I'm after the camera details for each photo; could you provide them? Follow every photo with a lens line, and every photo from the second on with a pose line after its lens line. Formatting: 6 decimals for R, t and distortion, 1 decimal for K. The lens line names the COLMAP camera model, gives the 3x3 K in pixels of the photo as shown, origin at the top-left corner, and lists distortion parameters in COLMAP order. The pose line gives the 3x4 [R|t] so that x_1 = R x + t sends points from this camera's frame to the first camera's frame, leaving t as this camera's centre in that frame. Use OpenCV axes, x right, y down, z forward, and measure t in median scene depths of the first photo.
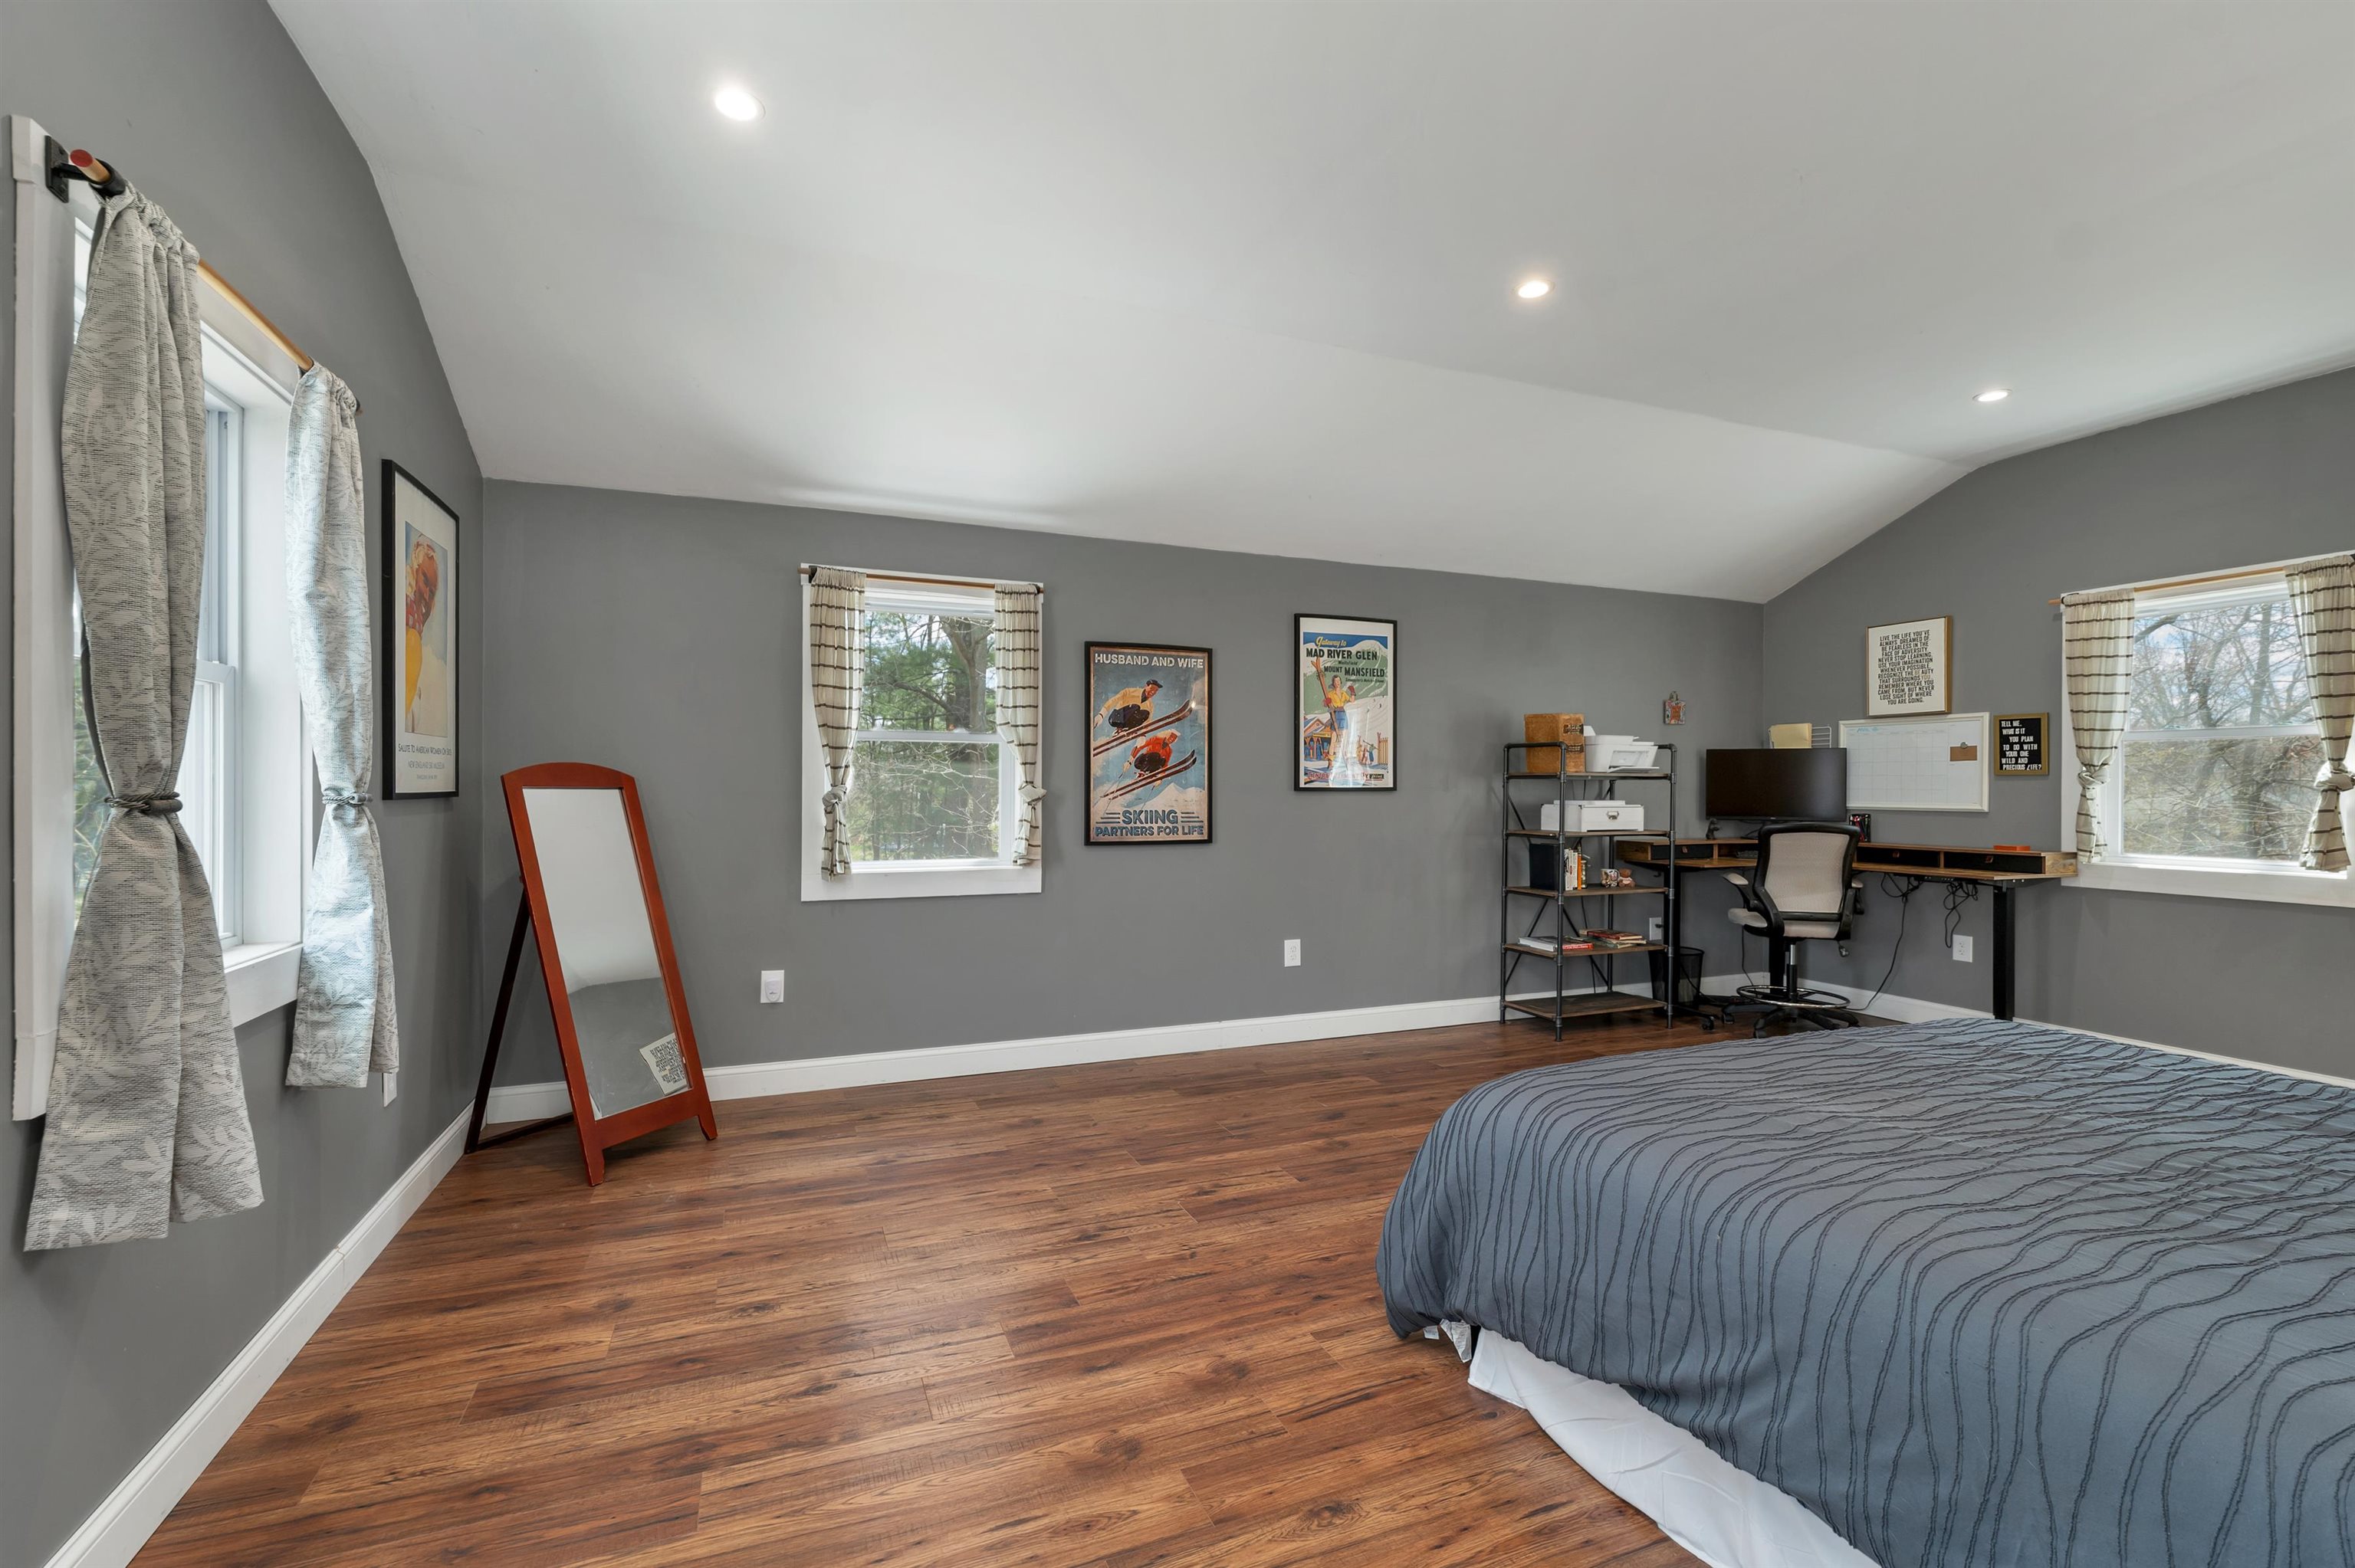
lens RADIAL K [[998.4, 0, 1139.9], [0, 998.4, 788.2], [0, 0, 1]] dist [0.000804, 0.000137]
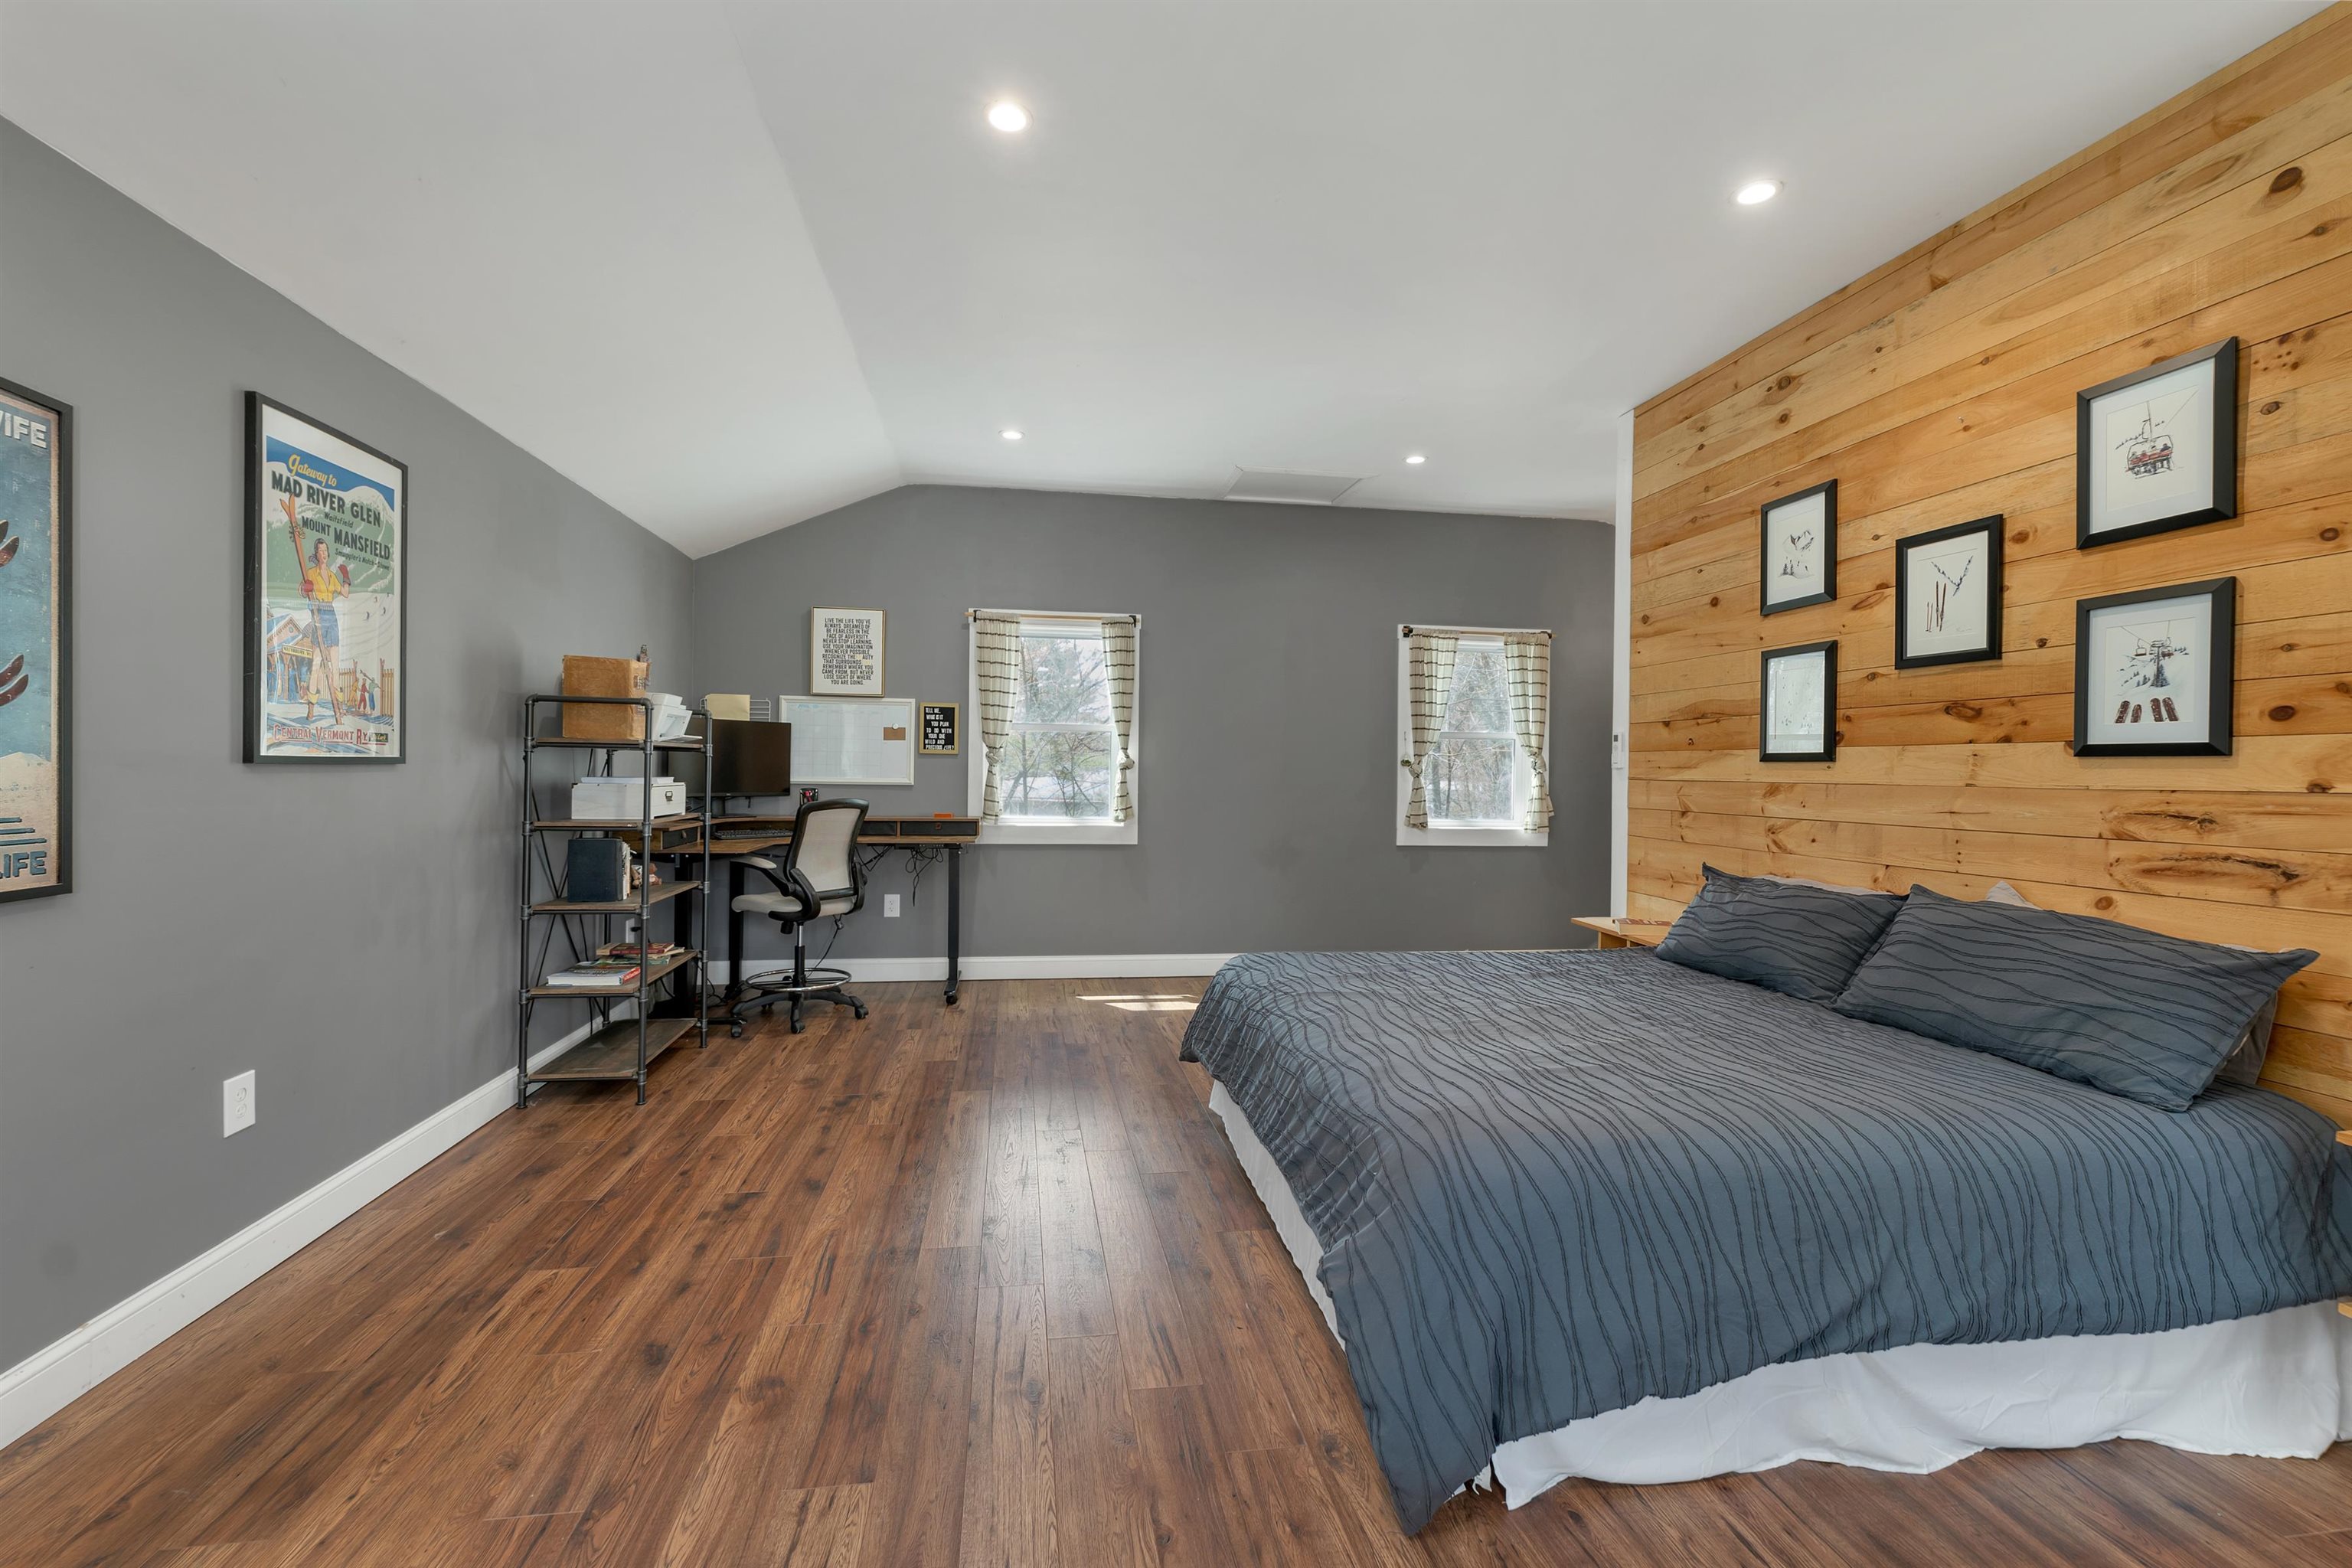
lens RADIAL K [[997.9, 0, 1174.5], [0, 997.9, 773.0], [0, 0, 1]] dist [0.000060, -0.000013]
pose [[0.210621, -0.002656, 0.977564, -0.218301], [-0.014066, 0.999885, 0.005747, -0.001507], [-0.977467, -0.014960, 0.210560, 0.465128]]
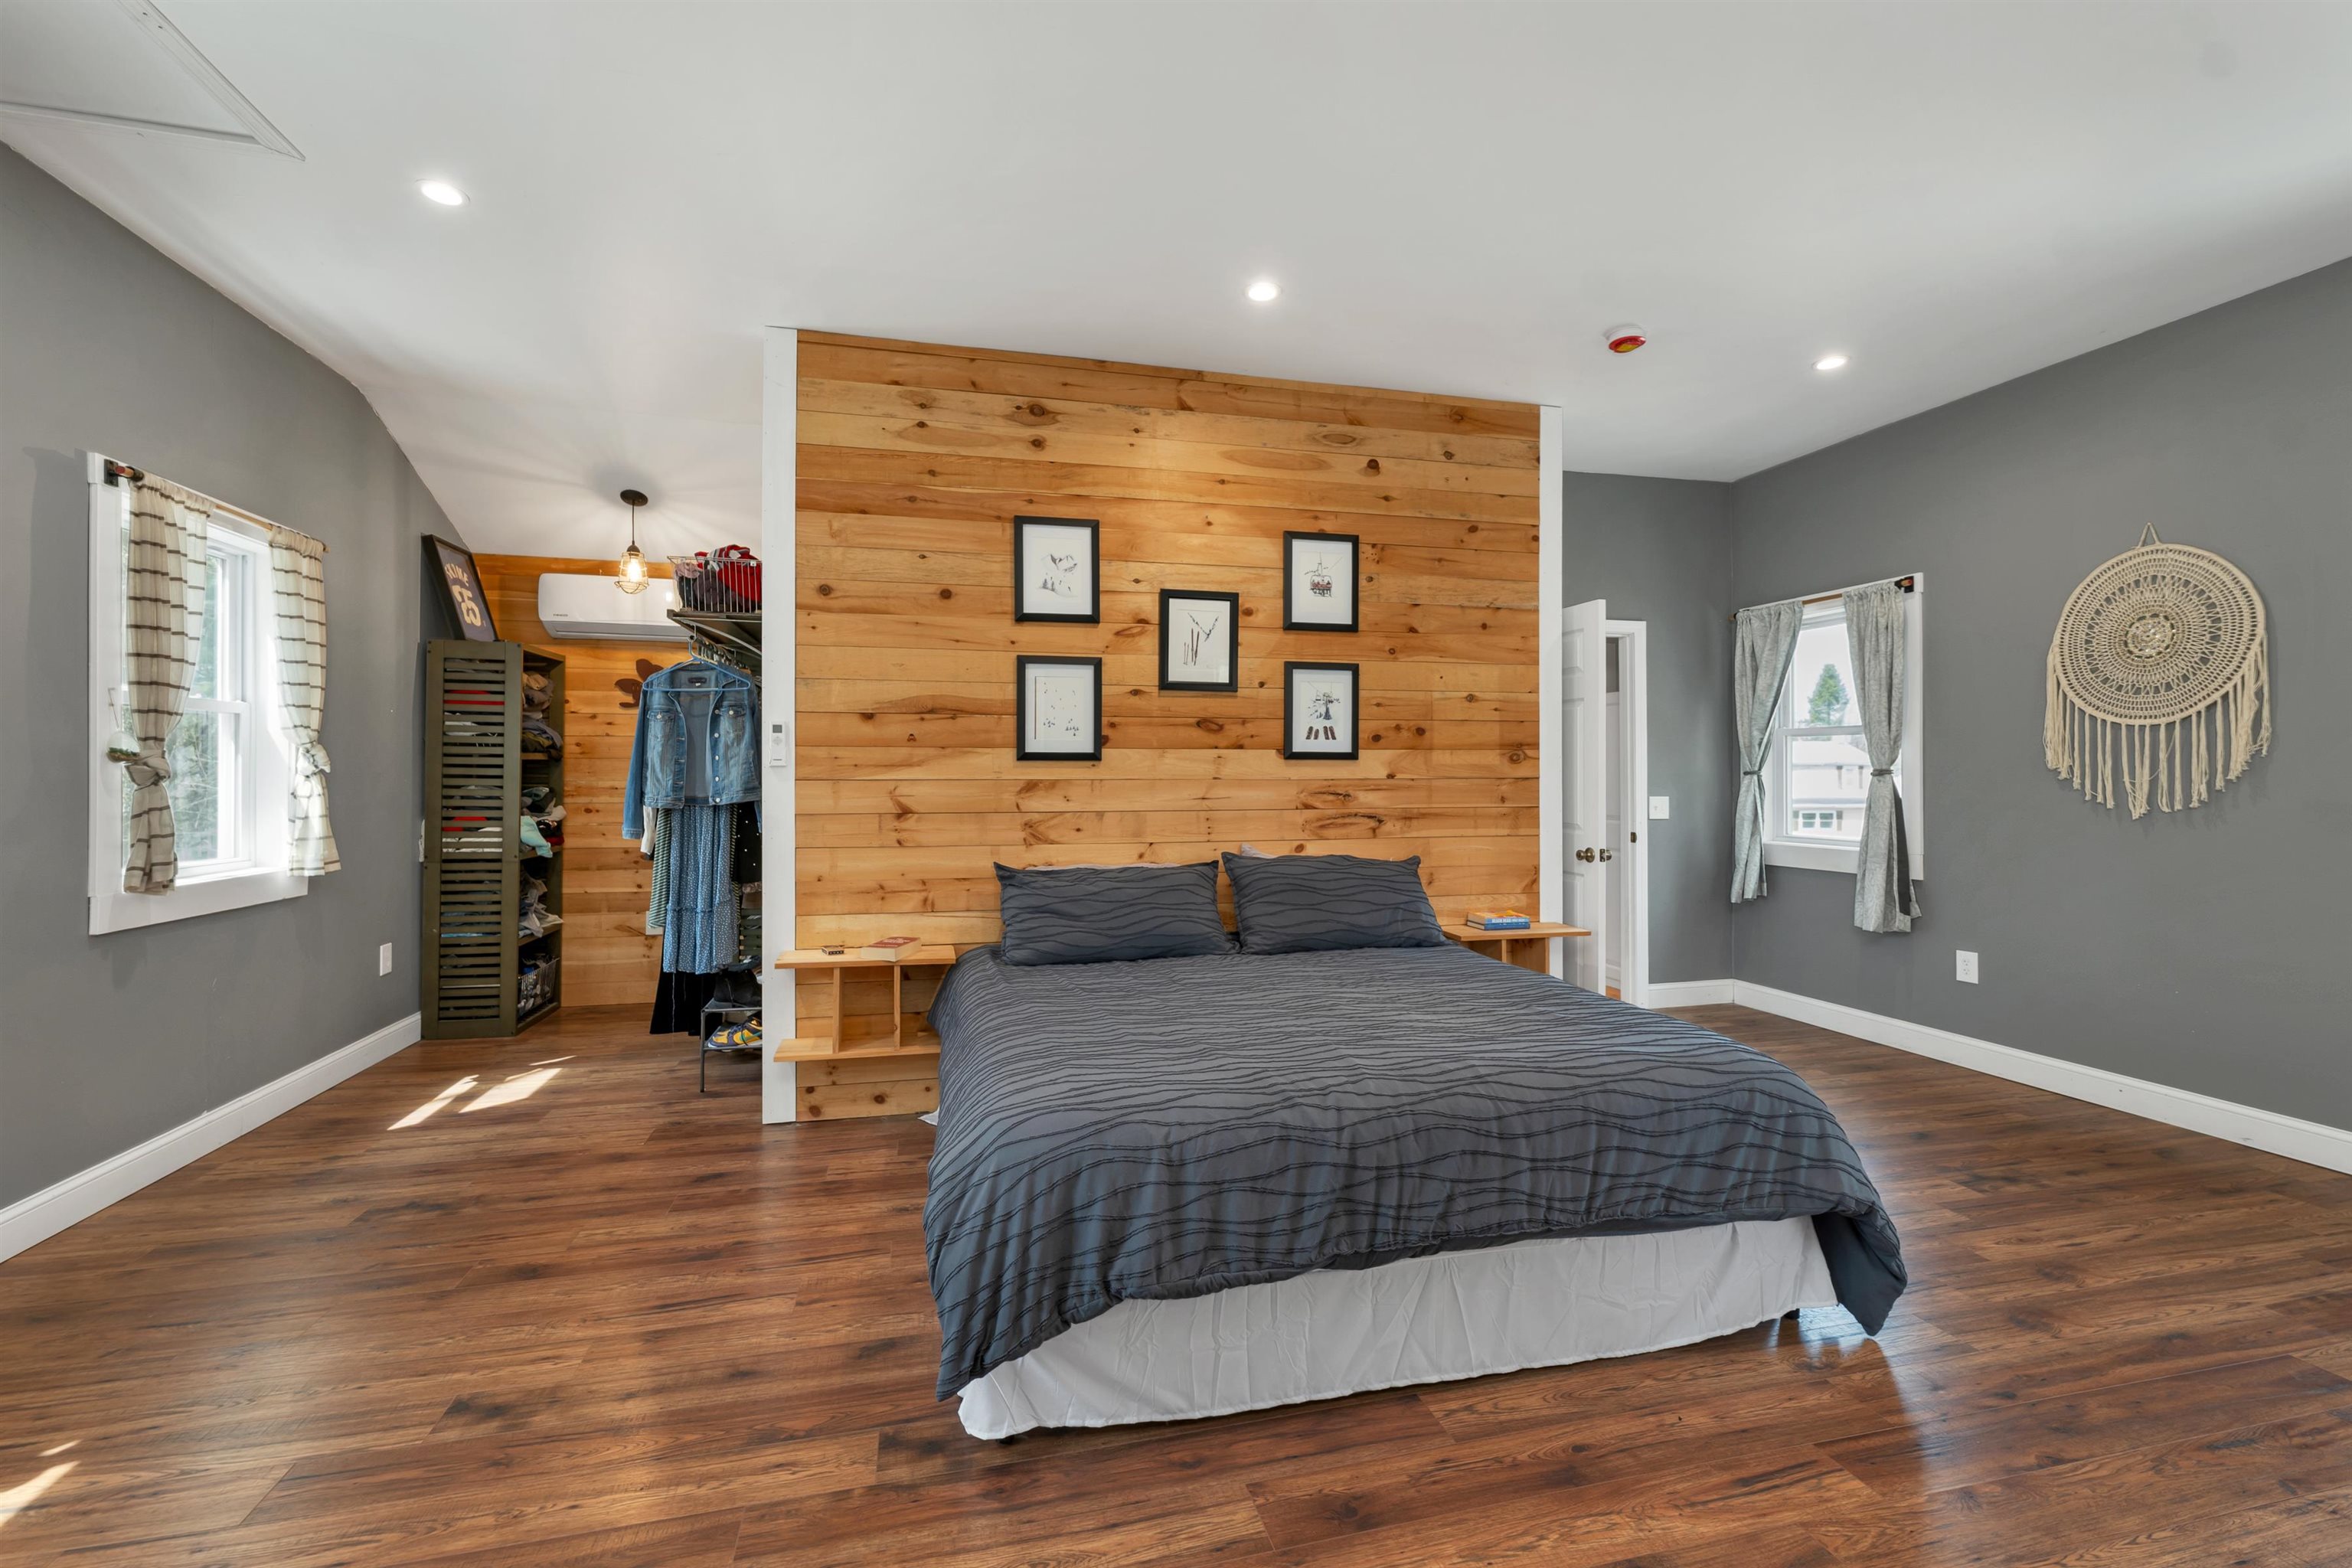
lens RADIAL K [[986.0, 0, 1165.7], [0, 986.0, 771.5], [0, 0, 1]] dist [-0.000421, 0.000062]
pose [[-0.991898, -0.001174, 0.127028, 0.380016], [-0.001693, 0.999991, -0.003983, 0.000074], [-0.127022, -0.004166, -0.991891, 0.940770]]
